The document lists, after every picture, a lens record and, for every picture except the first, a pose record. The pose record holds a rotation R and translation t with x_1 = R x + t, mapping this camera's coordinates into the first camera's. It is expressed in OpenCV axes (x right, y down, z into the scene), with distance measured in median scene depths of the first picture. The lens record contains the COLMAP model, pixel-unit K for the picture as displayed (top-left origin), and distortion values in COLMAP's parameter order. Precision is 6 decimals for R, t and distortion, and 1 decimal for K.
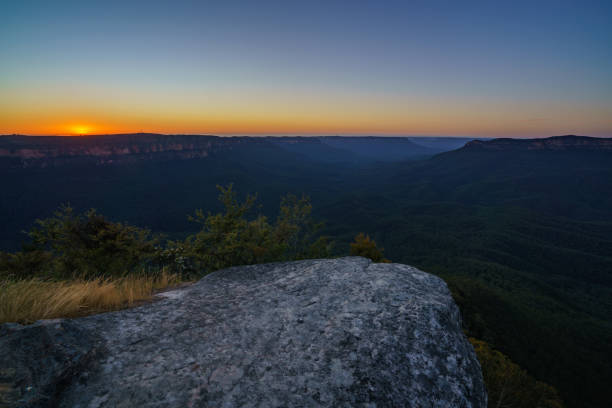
lens RADIAL K [[281.5, 0, 304.3], [0, 281.5, 203.9], [0, 0, 1]] dist [-0.065822, 0.025335]
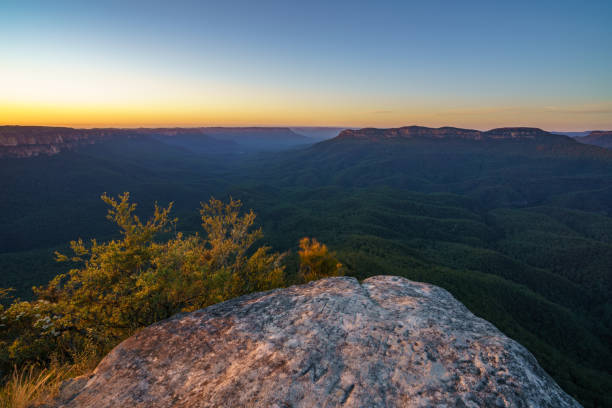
lens RADIAL K [[281.5, 0, 304.3], [0, 281.5, 203.9], [0, 0, 1]] dist [-0.065822, 0.025335]
pose [[0.922070, -0.097808, 0.374462, -0.199615], [0.086082, 0.995133, 0.047958, -0.068316], [-0.377330, -0.011986, 0.926001, 0.398893]]
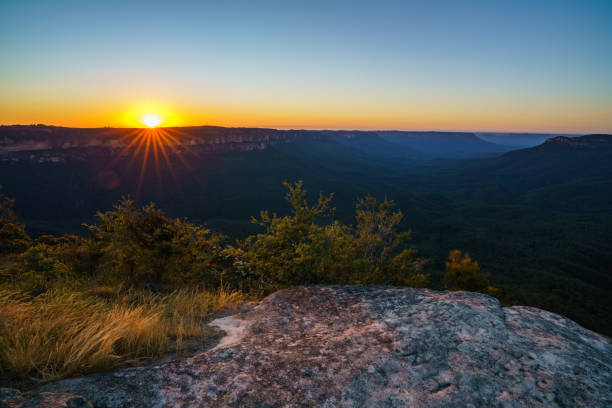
lens RADIAL K [[281.5, 0, 304.3], [0, 281.5, 203.9], [0, 0, 1]] dist [-0.065822, 0.025335]
pose [[0.981148, 0.053636, -0.185667, -0.152948], [-0.049741, 0.998435, 0.025577, -0.043181], [0.186748, -0.015860, 0.982280, 0.281955]]
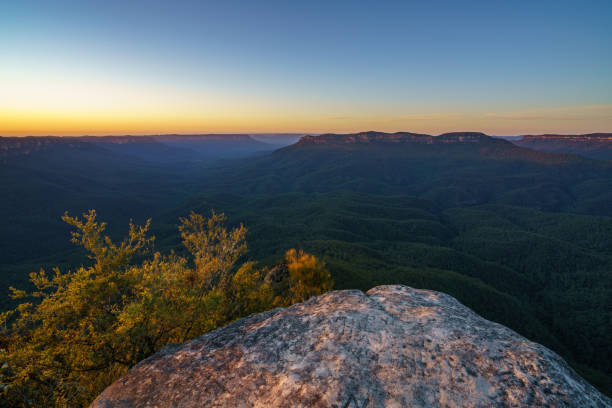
lens RADIAL K [[284.5, 0, 304.3], [0, 284.5, 203.7], [0, 0, 1]] dist [-0.065767, 0.025399]
pose [[0.860186, -0.122979, 0.494930, -0.286655], [0.120193, 0.992038, 0.037604, -0.094722], [-0.495614, 0.027141, 0.868119, 0.494217]]
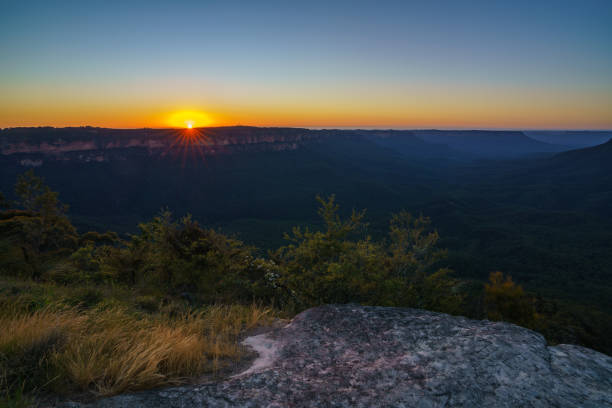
lens RADIAL K [[287.5, 0, 304.2], [0, 287.5, 203.4], [0, 0, 1]] dist [-0.066474, 0.025805]
pose [[0.953767, 0.070622, -0.292132, -0.158281], [-0.065781, 0.997485, 0.026373, -0.112436], [0.293260, -0.005936, 0.956014, 0.257317]]
